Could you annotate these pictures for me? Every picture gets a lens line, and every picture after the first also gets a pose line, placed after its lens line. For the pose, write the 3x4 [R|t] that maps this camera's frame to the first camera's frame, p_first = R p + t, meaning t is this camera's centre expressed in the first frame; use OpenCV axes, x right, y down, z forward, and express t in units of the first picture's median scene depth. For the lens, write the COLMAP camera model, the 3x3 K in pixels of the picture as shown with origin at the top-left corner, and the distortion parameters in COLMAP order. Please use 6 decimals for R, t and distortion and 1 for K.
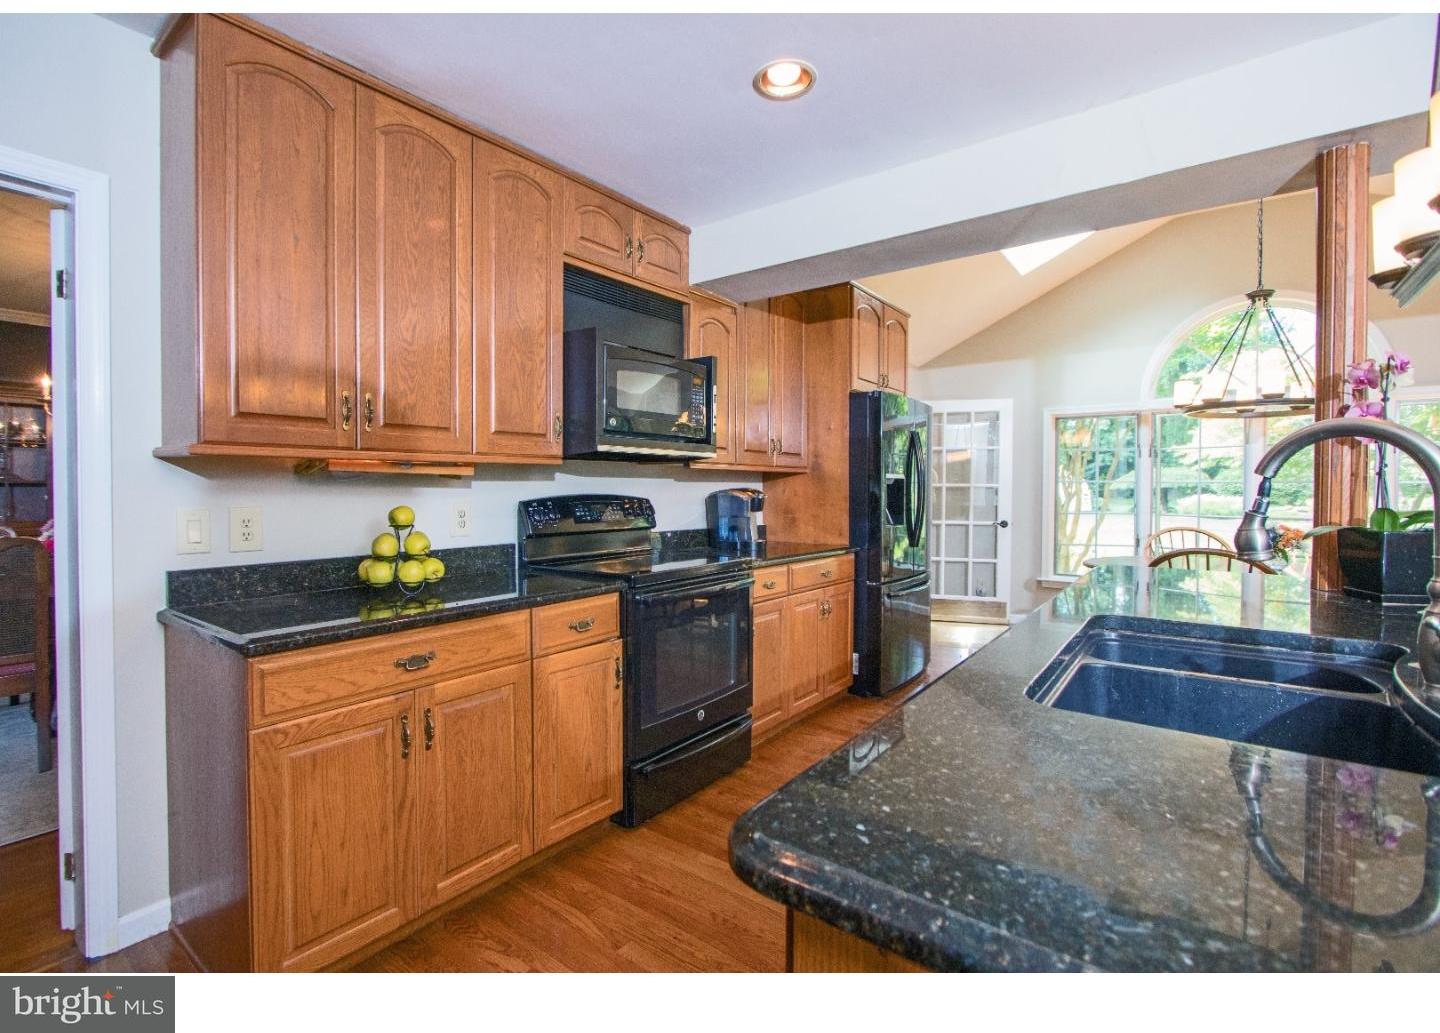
lens RADIAL K [[663.6, 0, 704.3], [0, 663.6, 500.4], [0, 0, 1]] dist [-0.000272, -0.000796]
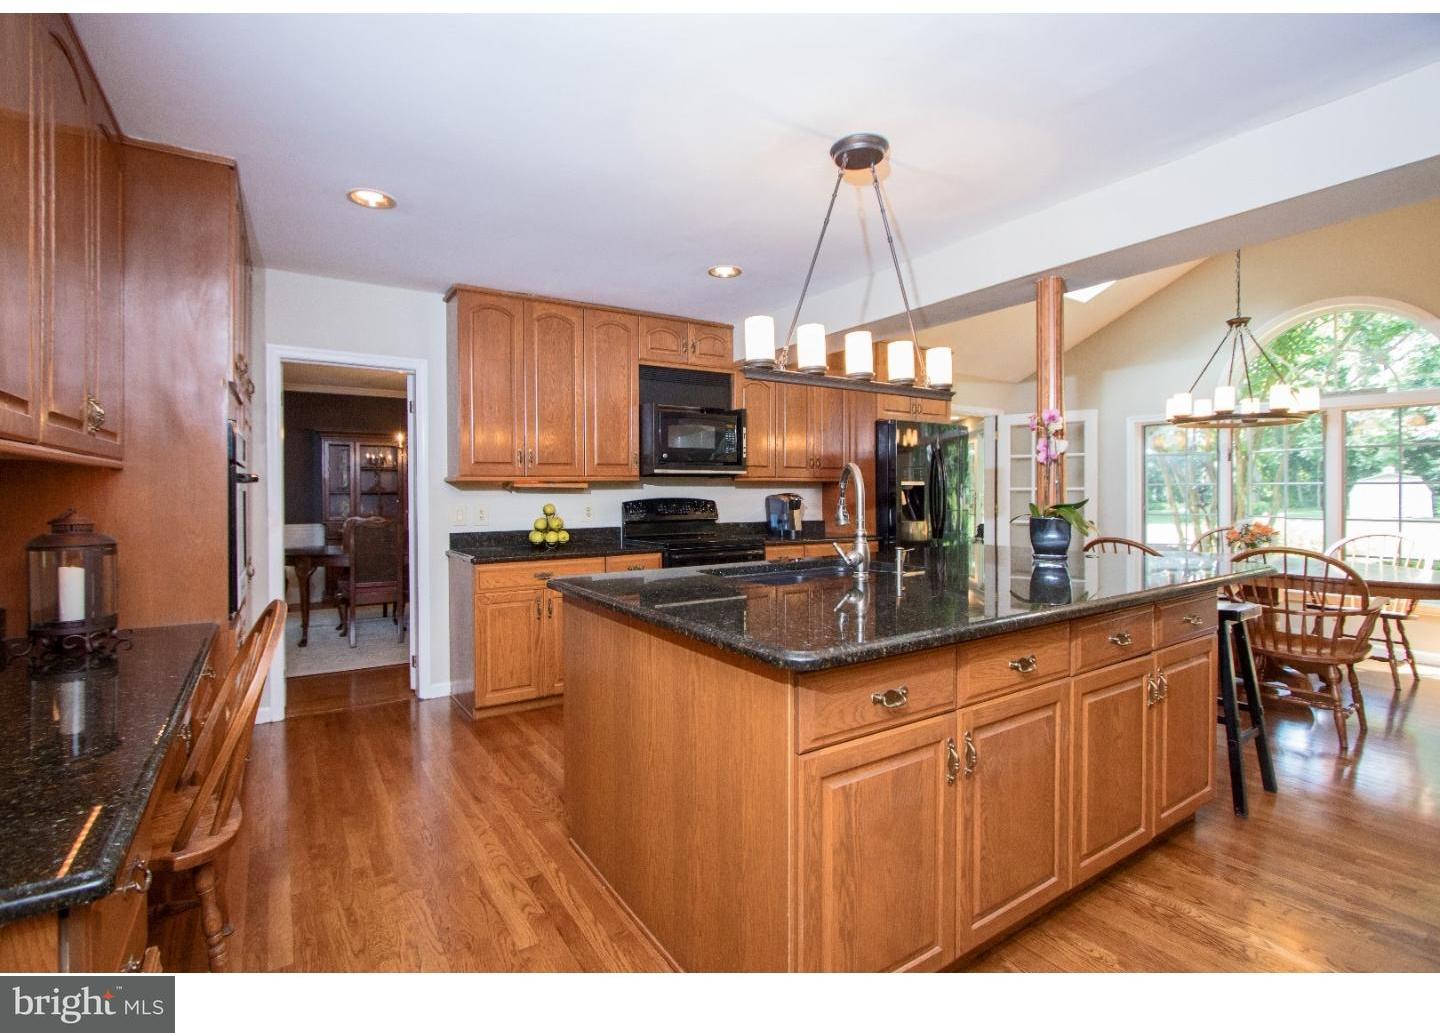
lens RADIAL K [[663.6, 0, 719.0], [0, 663.6, 504.8], [0, 0, 1]] dist [-0.000272, -0.000796]
pose [[0.948855, -0.002096, -0.315706, 0.537682], [0.001653, 0.999997, -0.001670, 0.012500], [0.315709, 0.001063, 0.948856, -0.590986]]
